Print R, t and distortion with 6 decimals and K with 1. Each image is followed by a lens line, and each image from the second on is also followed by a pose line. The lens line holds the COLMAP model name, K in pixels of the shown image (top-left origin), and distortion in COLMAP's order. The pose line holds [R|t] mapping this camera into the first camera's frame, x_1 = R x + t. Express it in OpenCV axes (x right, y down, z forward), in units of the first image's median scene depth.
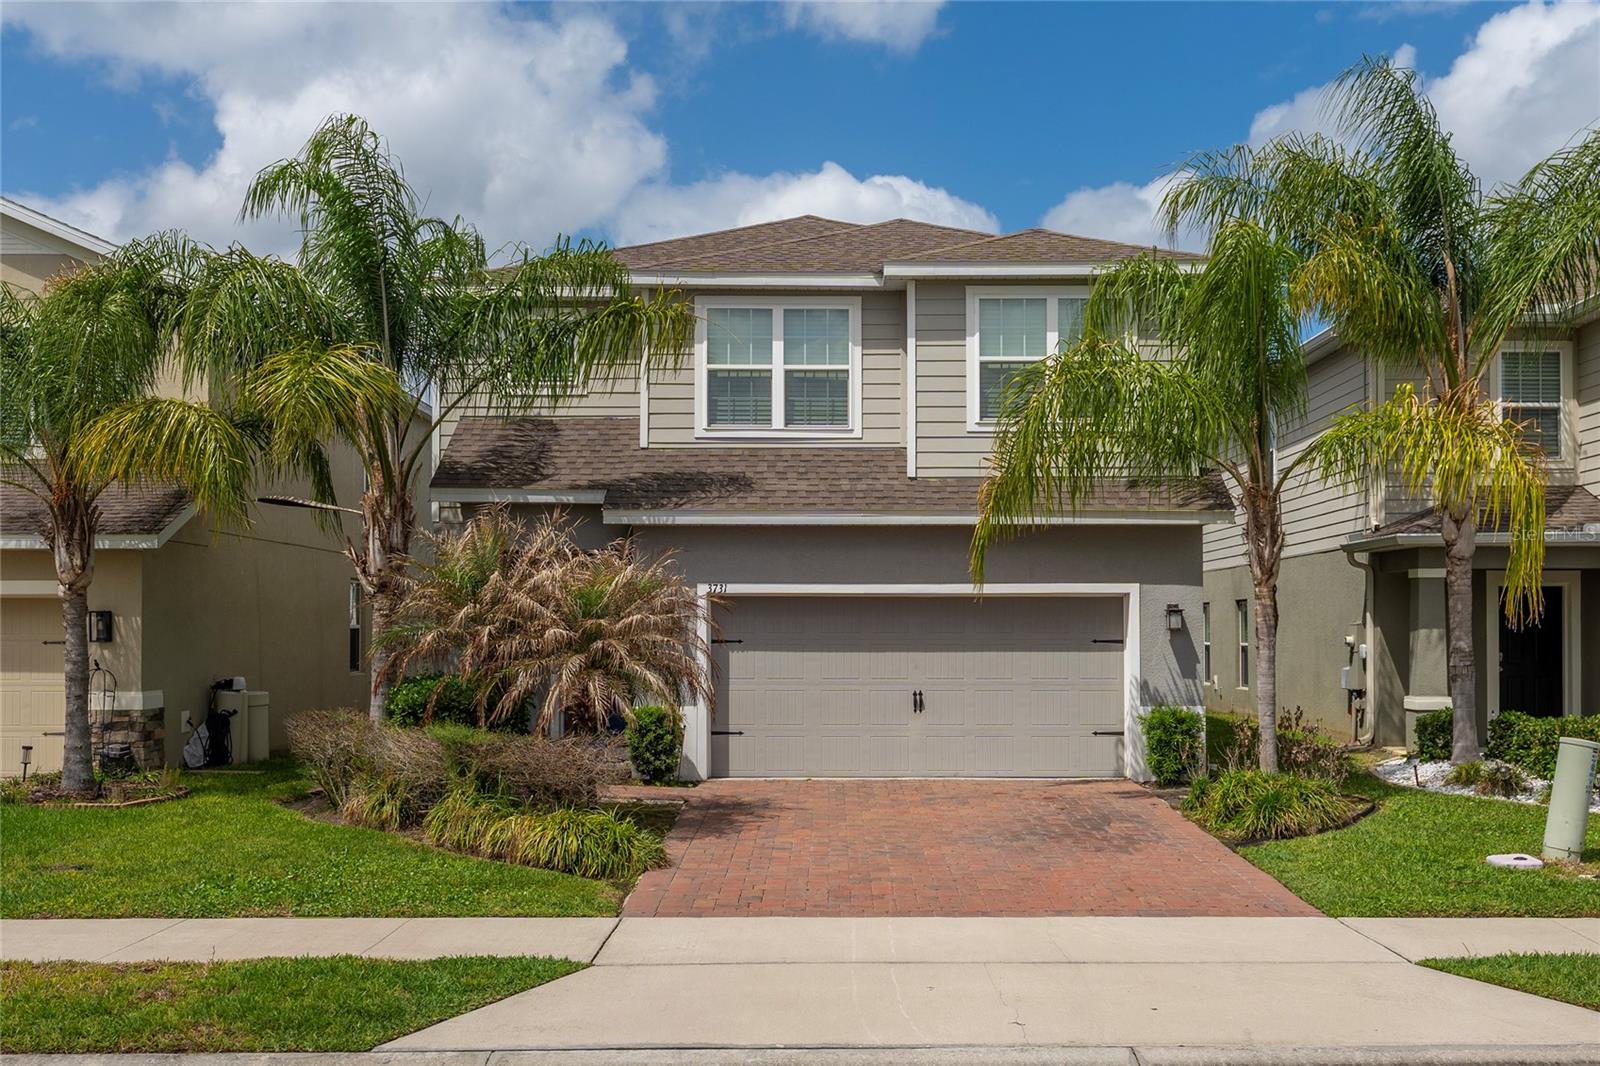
lens RADIAL K [[1642.9, 0, 800.0], [0, 1642.9, 533.0], [0, 0, 1]] dist [-0.003224, -0.001893]
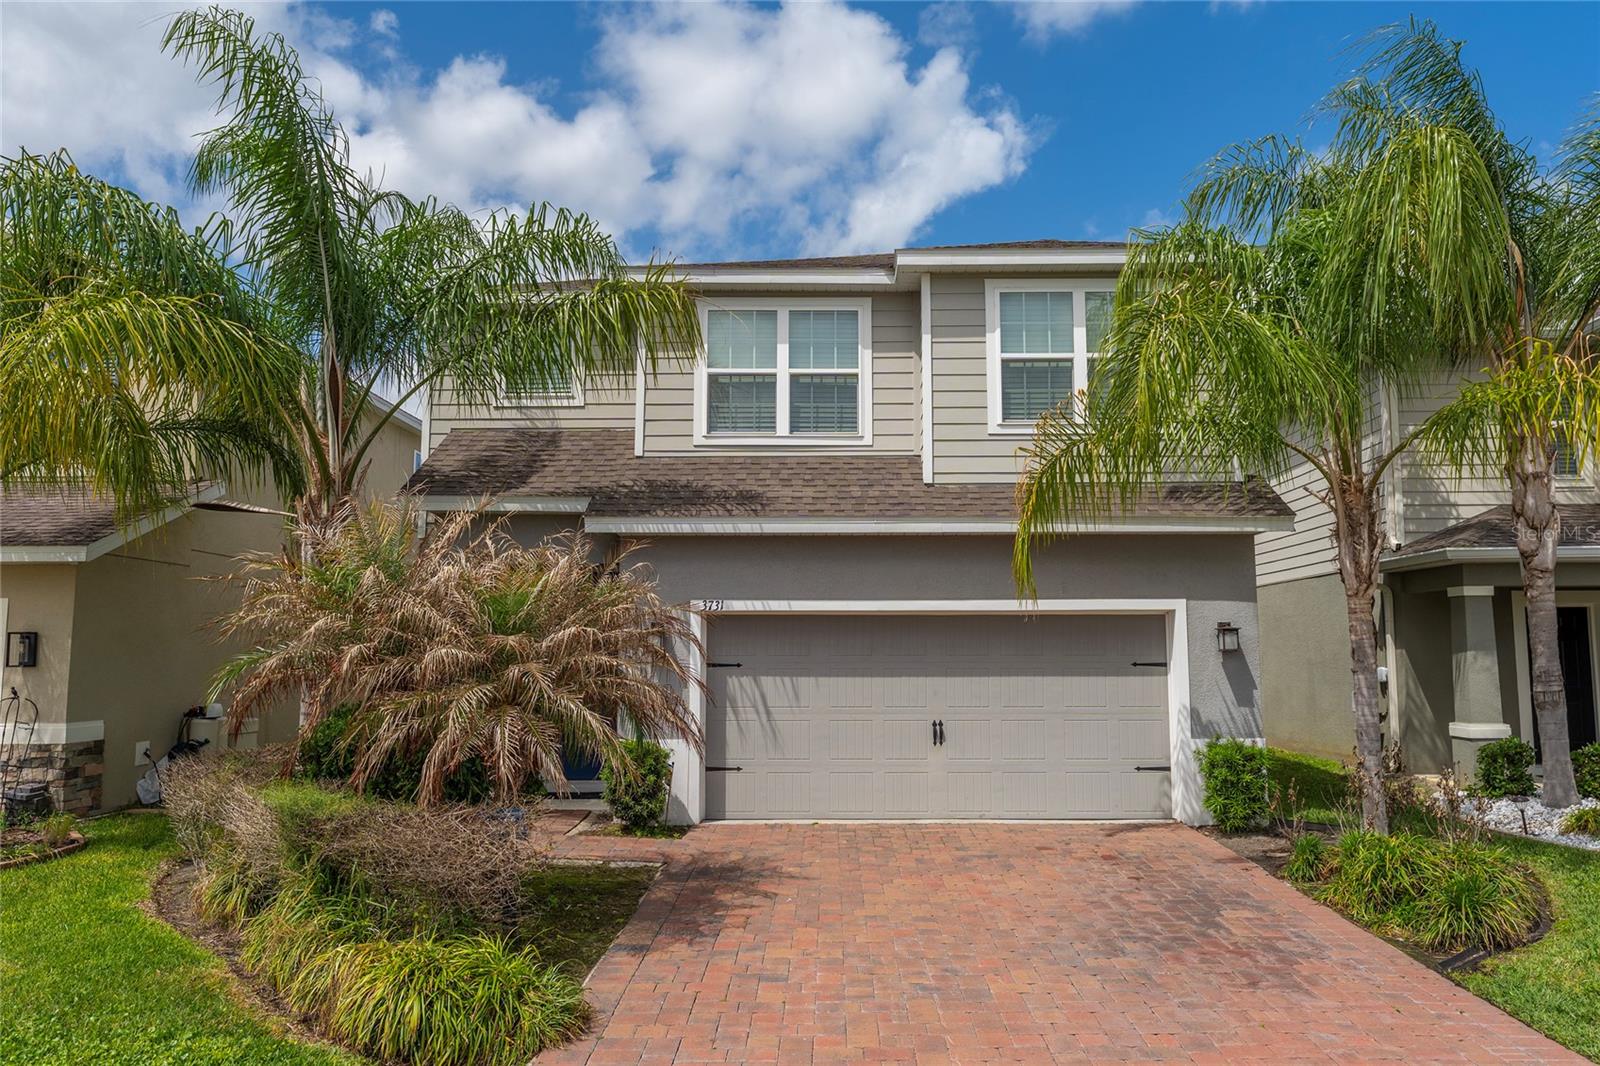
lens RADIAL K [[1143.4, 0, 821.5], [0, 1143.4, 524.8], [0, 0, 1]] dist [0.002244, 0.001468]
pose [[0.999966, -0.000542, 0.008248, 0.003368], [0.000998, 0.998464, -0.055394, 0.023911], [-0.008205, 0.055400, 0.998431, 0.368392]]
